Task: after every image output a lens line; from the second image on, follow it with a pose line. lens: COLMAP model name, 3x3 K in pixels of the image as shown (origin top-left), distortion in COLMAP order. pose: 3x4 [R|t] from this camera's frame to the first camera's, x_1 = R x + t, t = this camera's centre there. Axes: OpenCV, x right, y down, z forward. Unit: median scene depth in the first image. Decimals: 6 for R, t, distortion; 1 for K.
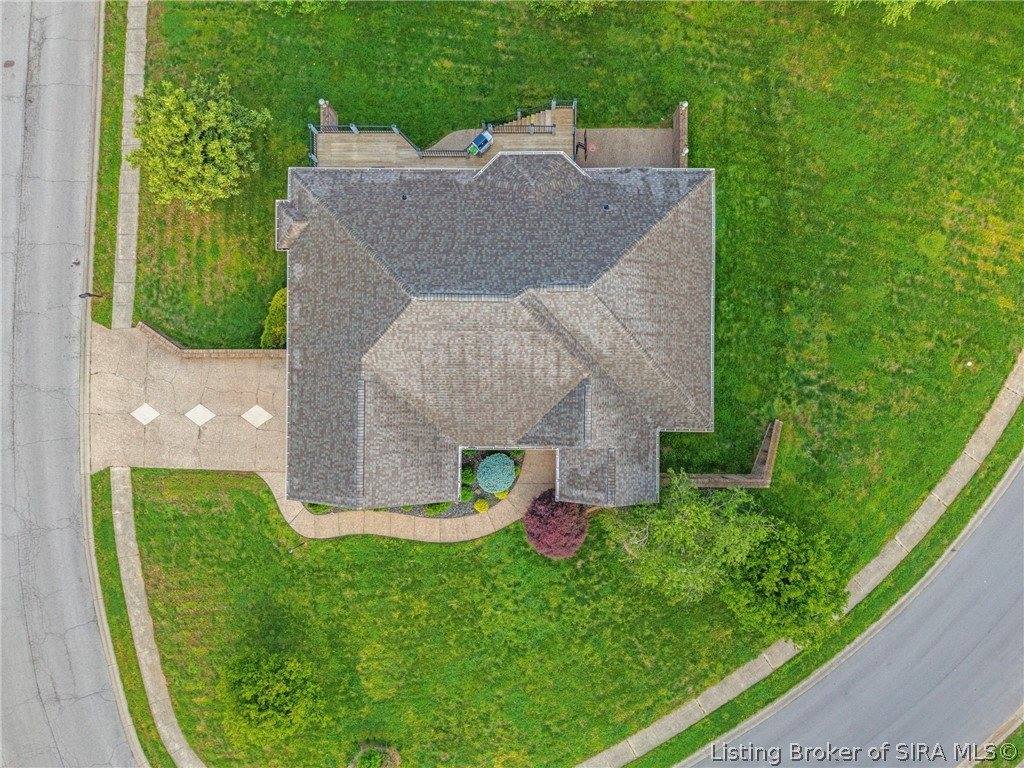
lens RADIAL K [[686.9, 0, 516.0], [0, 686.9, 384.8], [0, 0, 1]] dist [0.014940, -0.013839]
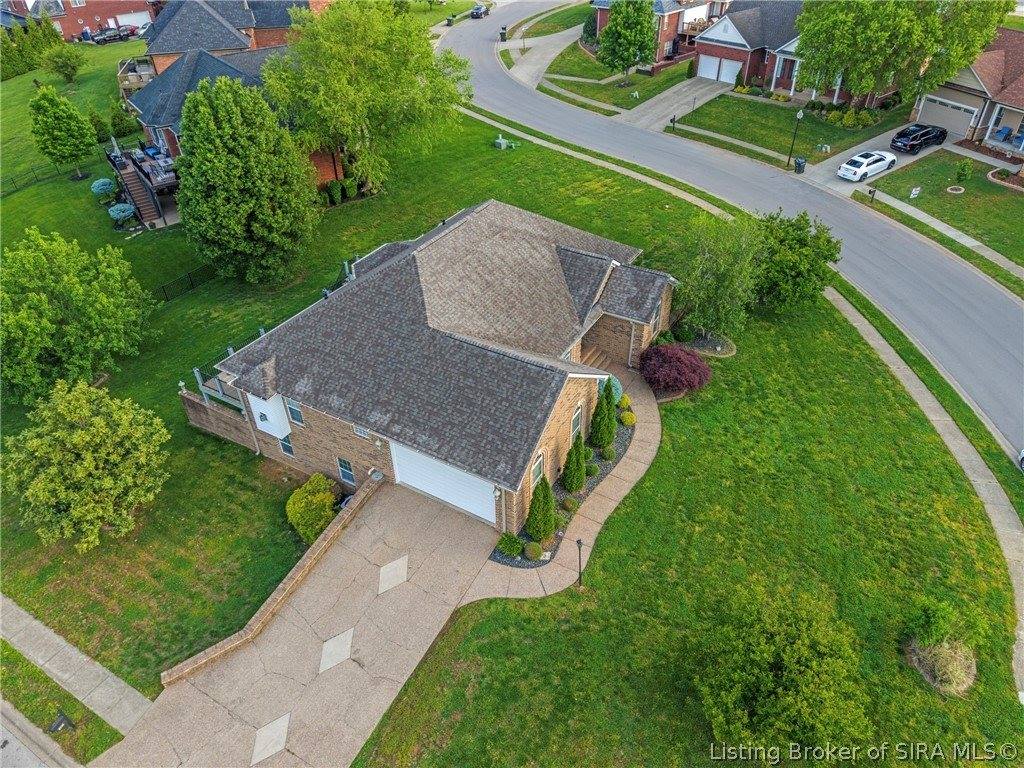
lens RADIAL K [[686.9, 0, 516.0], [0, 686.9, 384.8], [0, 0, 1]] dist [0.014940, -0.013839]
pose [[0.502210, -0.517453, 0.692840, -0.723110], [0.864739, 0.297333, -0.404746, 0.397677], [0.003433, 0.802394, 0.596785, 0.417746]]
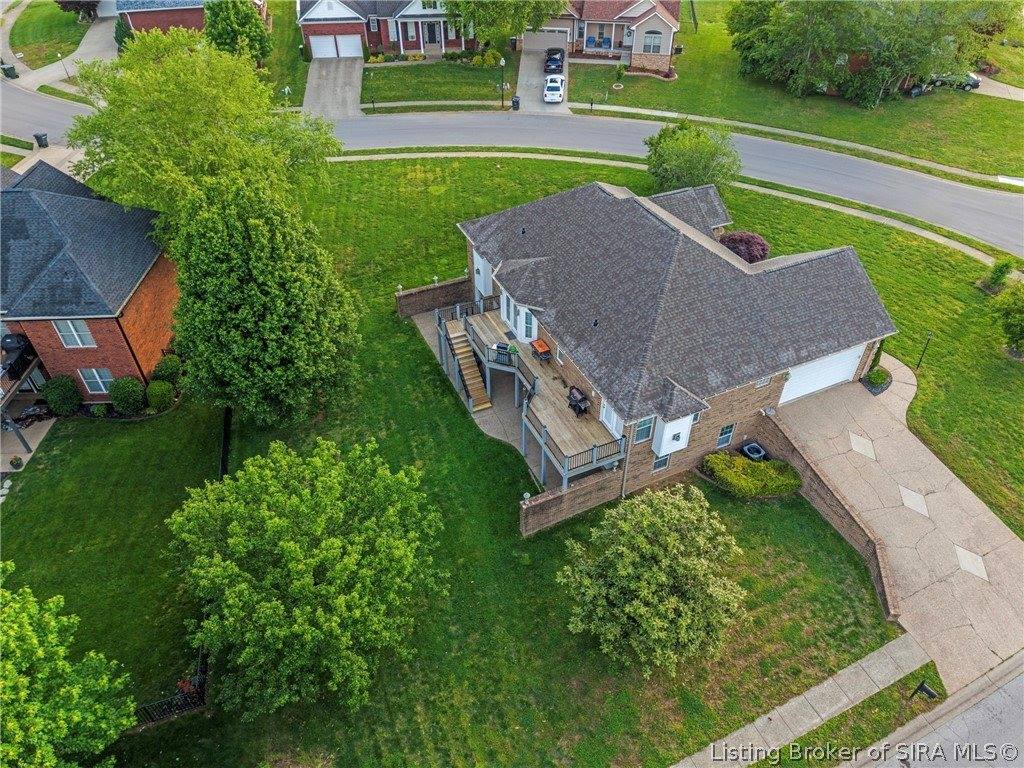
lens RADIAL K [[686.9, 0, 516.0], [0, 686.9, 384.8], [0, 0, 1]] dist [0.014940, -0.013839]
pose [[-0.428080, -0.573223, 0.698687, -0.789147], [0.903702, -0.278659, 0.325072, -0.660324], [0.008357, 0.770562, 0.637311, 0.354893]]
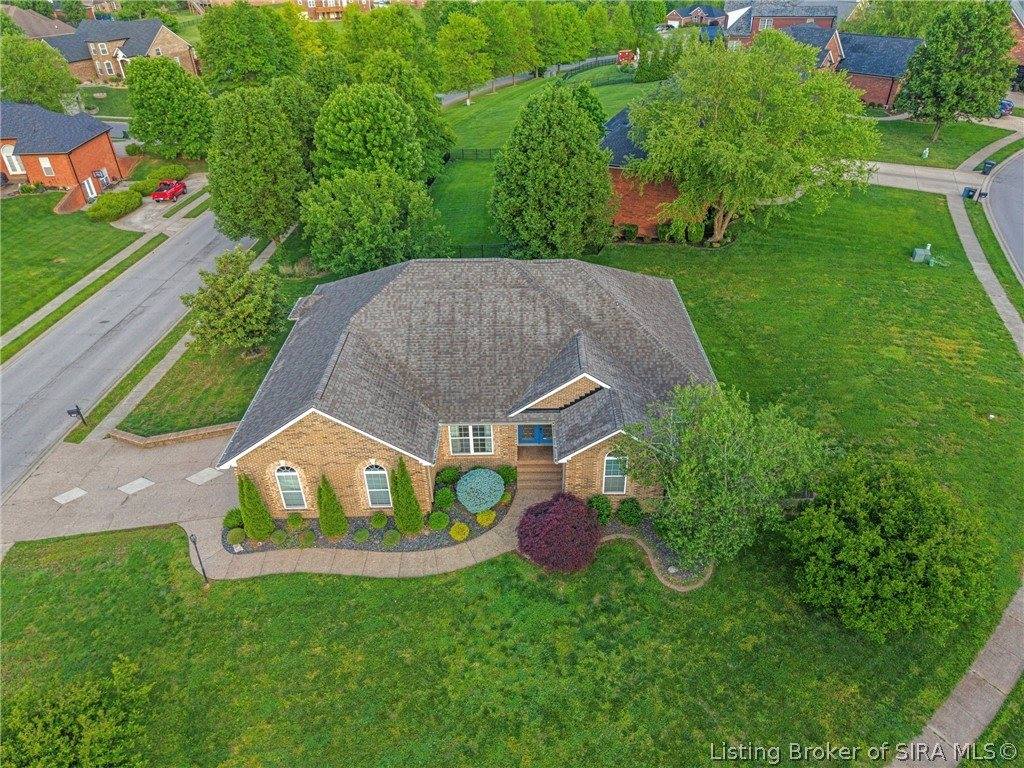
lens RADIAL K [[686.9, 0, 516.0], [0, 686.9, 384.8], [0, 0, 1]] dist [0.014940, -0.013839]
pose [[0.999986, -0.004740, 0.002220, 0.010940], [0.004494, 0.560267, -0.828300, 0.707849], [0.002682, 0.828299, 0.560280, 0.434110]]
